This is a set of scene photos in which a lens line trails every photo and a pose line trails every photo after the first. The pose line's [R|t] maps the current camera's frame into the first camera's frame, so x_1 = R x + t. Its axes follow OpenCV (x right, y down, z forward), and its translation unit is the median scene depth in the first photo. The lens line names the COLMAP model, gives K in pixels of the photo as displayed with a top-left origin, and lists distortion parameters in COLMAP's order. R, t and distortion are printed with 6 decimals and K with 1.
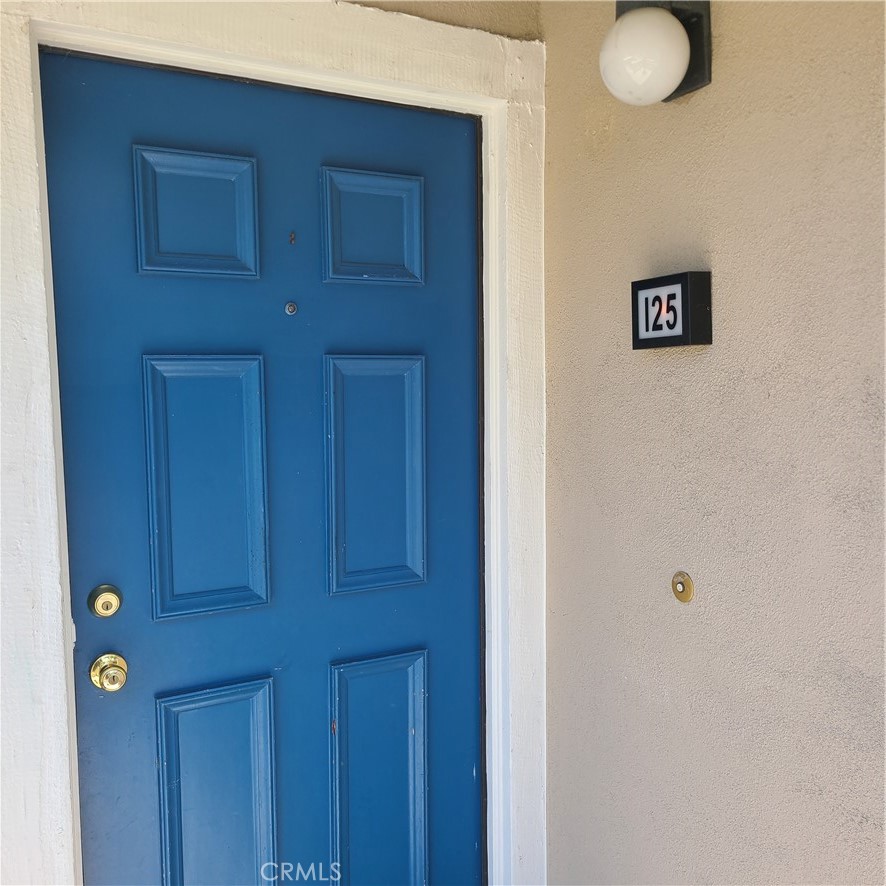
lens RADIAL K [[897.3, 0, 443.0], [0, 897.3, 444.6], [0, 0, 1]] dist [0.048097, 0.000000]
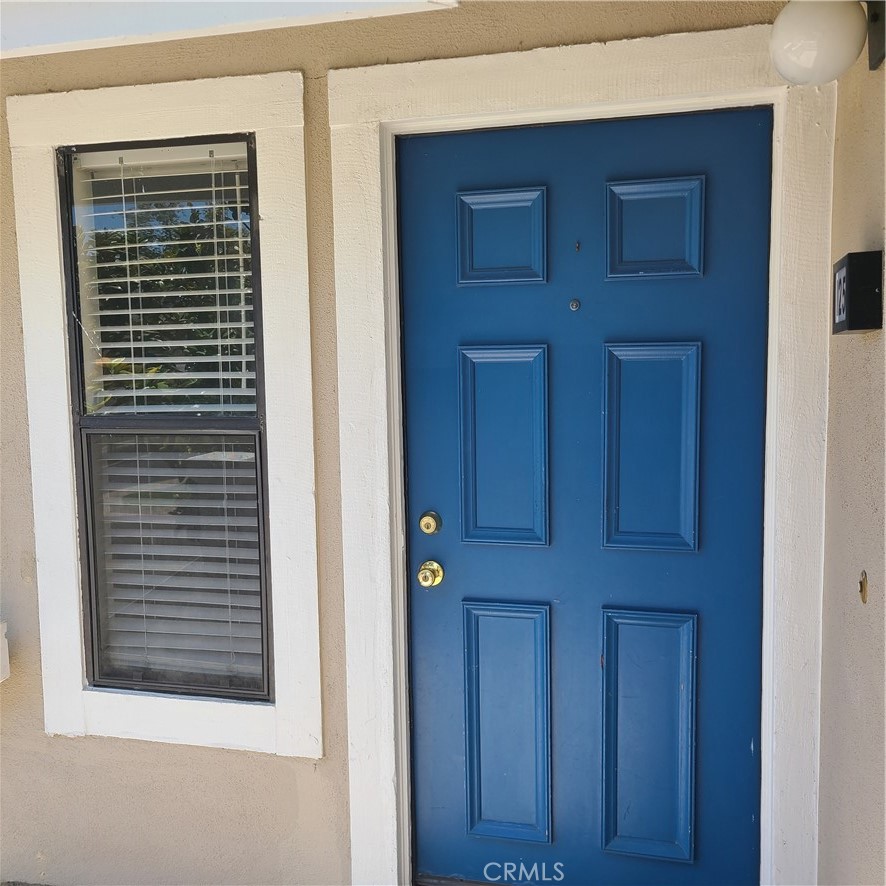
lens RADIAL K [[897.3, 0, 441.7], [0, 897.3, 442.2], [0, 0, 1]] dist [0.048097, 0.000000]
pose [[0.722772, 0.063946, -0.688122, 0.513329], [-0.050309, 0.997937, 0.039895, -0.006816], [0.689253, 0.005784, 0.724497, 0.005597]]
